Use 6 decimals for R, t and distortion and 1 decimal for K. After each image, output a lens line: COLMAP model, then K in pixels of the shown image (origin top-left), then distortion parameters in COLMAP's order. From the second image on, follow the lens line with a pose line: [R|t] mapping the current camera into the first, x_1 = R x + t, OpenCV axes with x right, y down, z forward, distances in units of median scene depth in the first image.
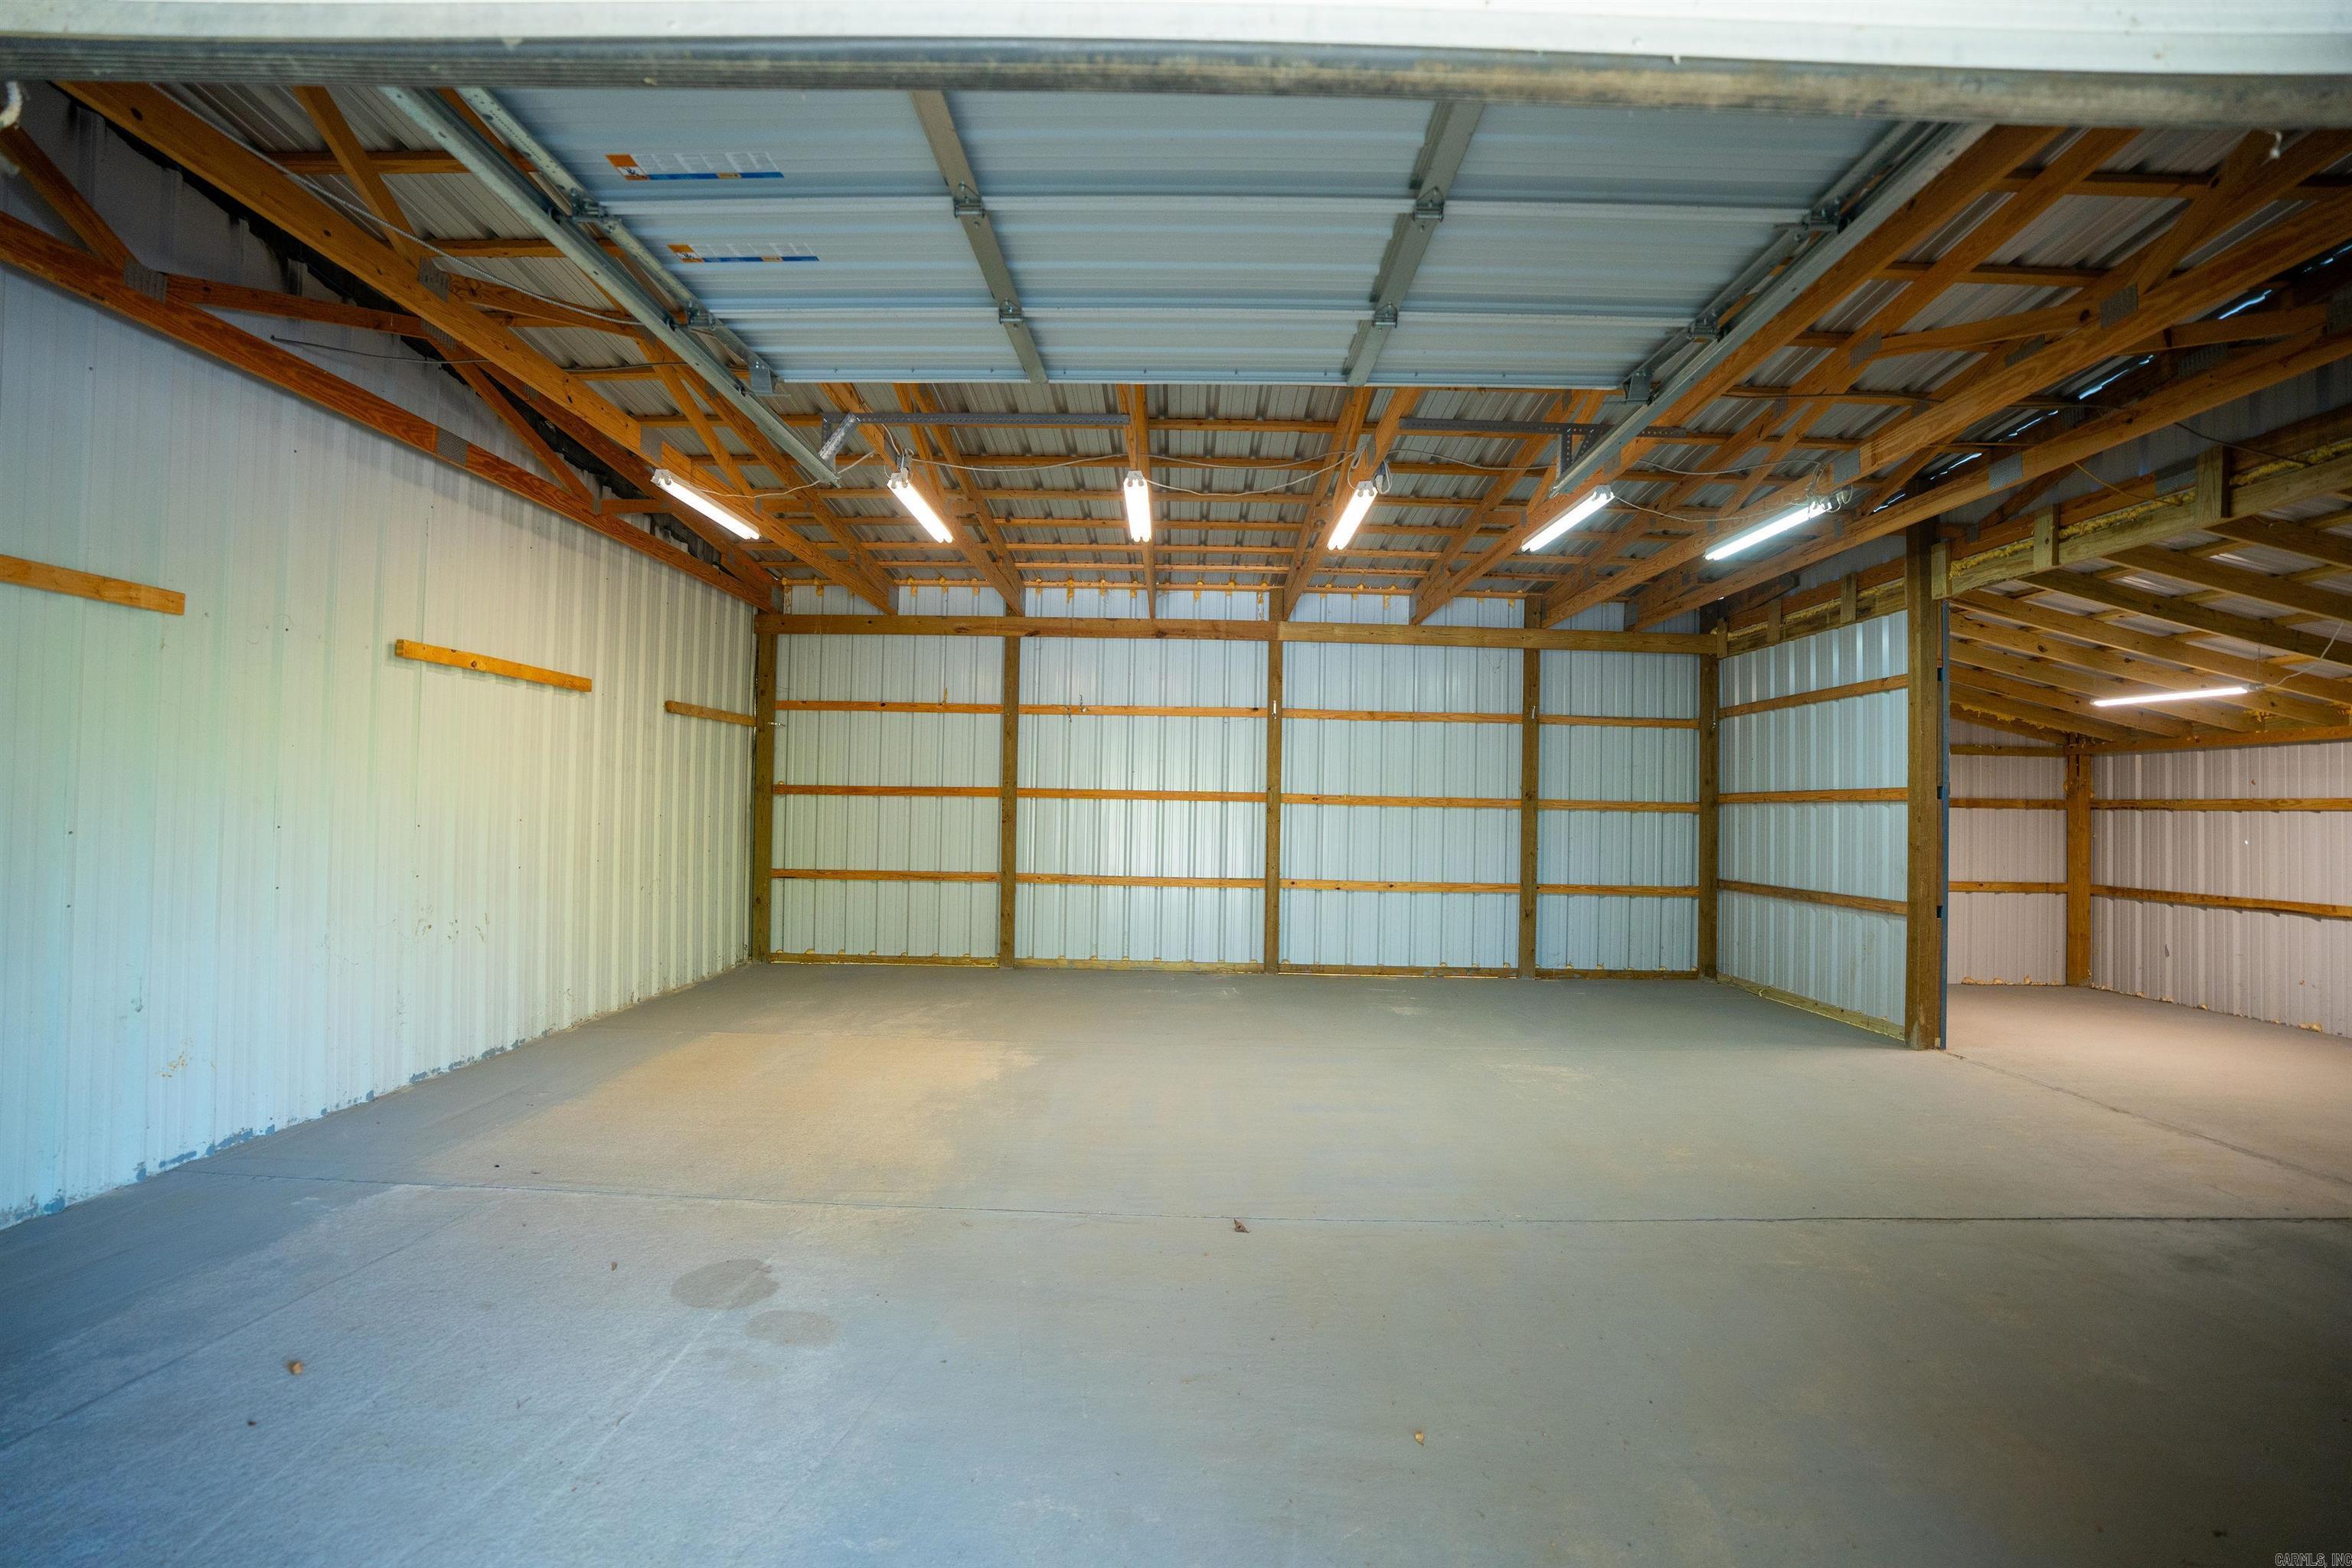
lens RADIAL K [[1127.7, 0, 1176.0], [0, 1127.7, 784.0], [0, 0, 1]] dist [-0.001841, -0.000235]
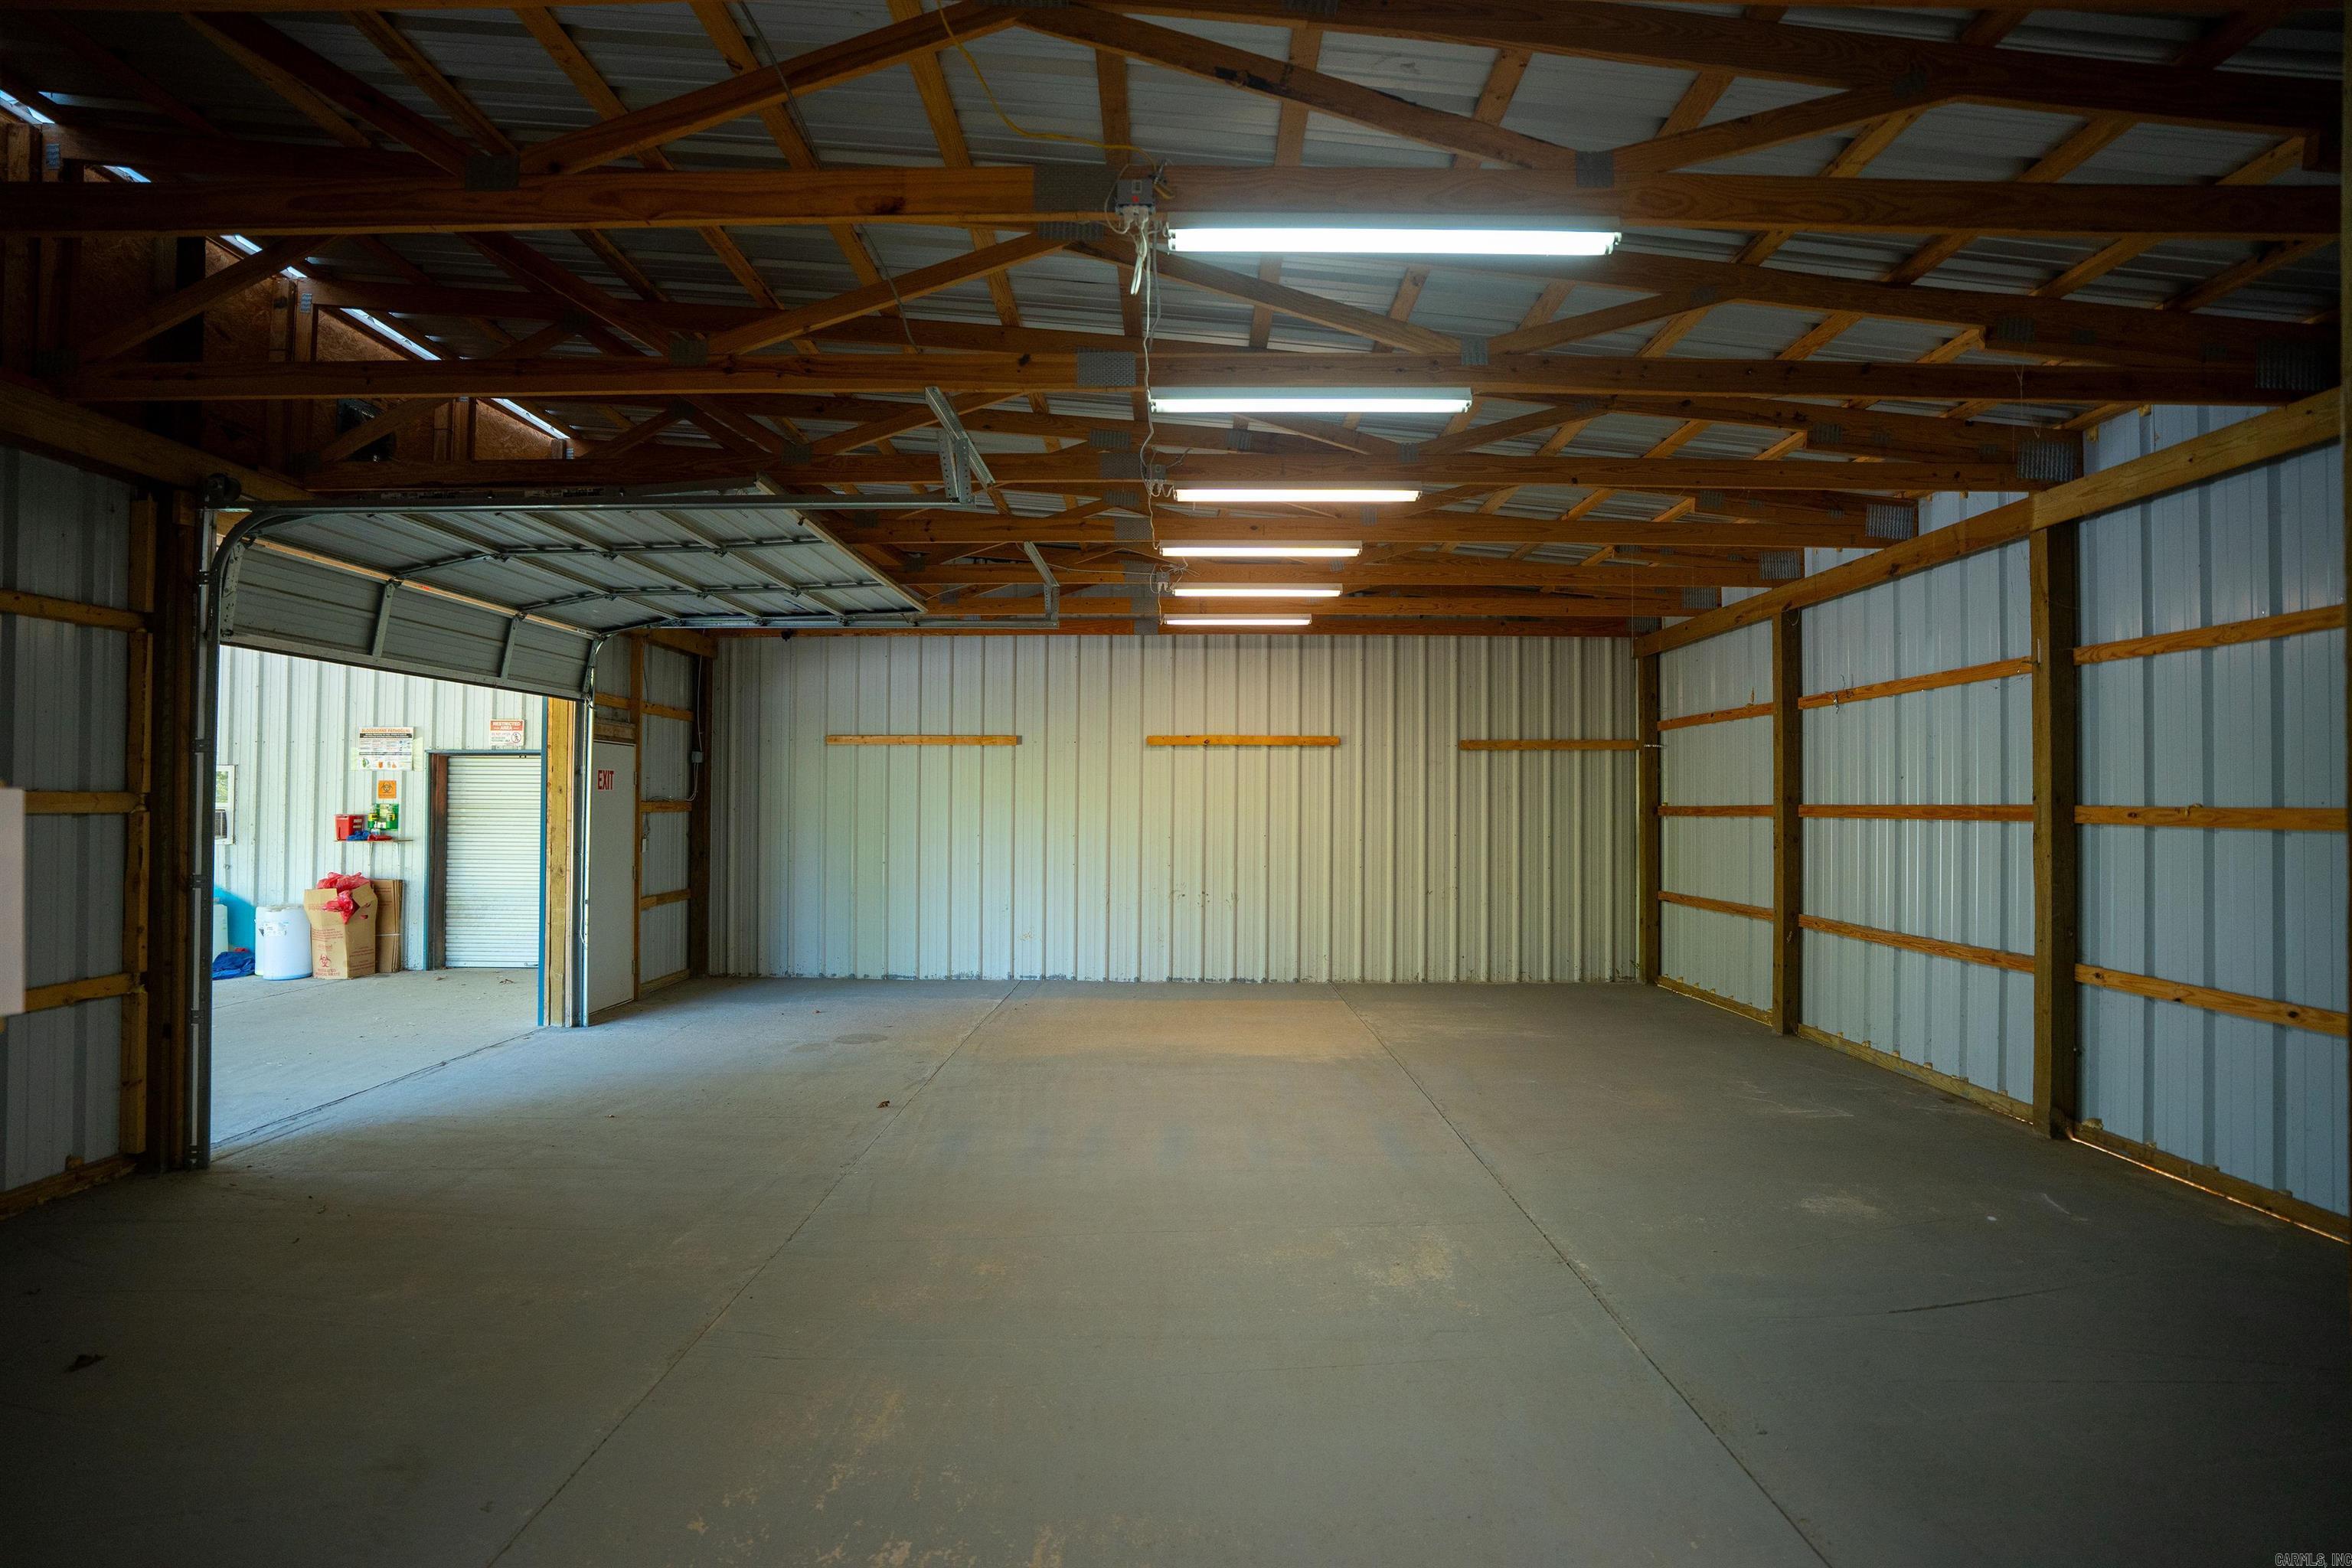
lens RADIAL K [[1127.7, 0, 1176.0], [0, 1127.7, 784.0], [0, 0, 1]] dist [-0.001841, -0.000235]
pose [[-0.002435, -0.036623, -0.999326, 0.638813], [0.015847, 0.999202, -0.036657, 0.011004], [0.999871, -0.015925, -0.001852, 0.577328]]
